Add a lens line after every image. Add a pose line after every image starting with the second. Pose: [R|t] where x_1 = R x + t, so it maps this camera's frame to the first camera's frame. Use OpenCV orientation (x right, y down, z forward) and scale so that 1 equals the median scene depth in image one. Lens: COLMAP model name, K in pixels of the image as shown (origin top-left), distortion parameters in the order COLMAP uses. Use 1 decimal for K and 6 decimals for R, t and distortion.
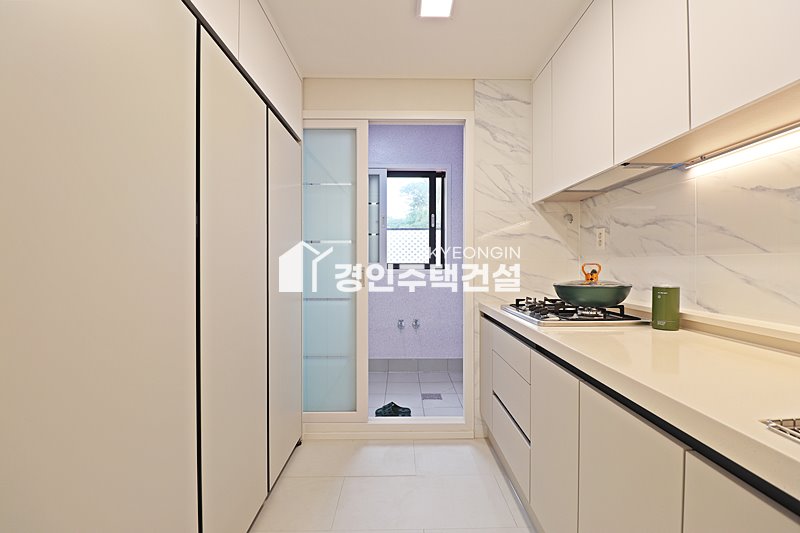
lens RADIAL K [[372.0, 0, 407.7], [0, 372.0, 266.3], [0, 0, 1]] dist [-0.007773, -0.007237]
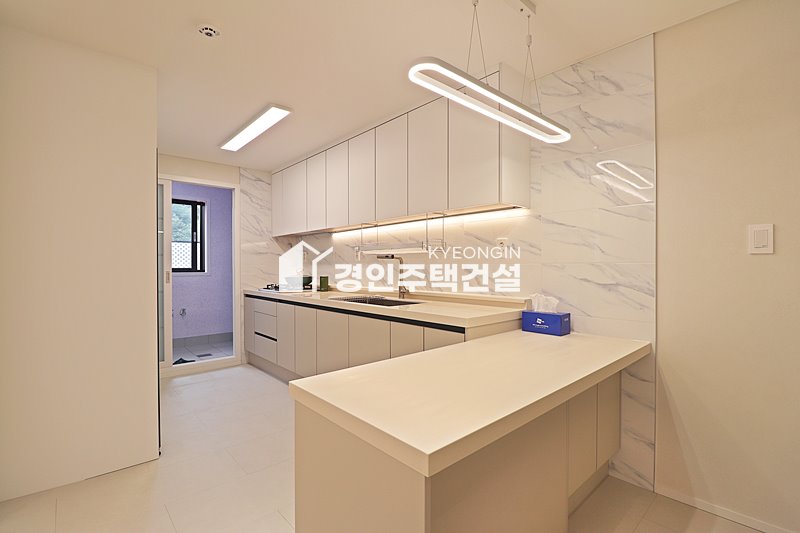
lens RADIAL K [[372.0, 0, 402.5], [0, 372.0, 271.1], [0, 0, 1]] dist [-0.007773, -0.007237]
pose [[0.759193, -0.009162, 0.650801, -0.404101], [0.006050, 0.999957, 0.007020, -0.001251], [-0.650838, -0.001392, 0.759216, -0.899416]]
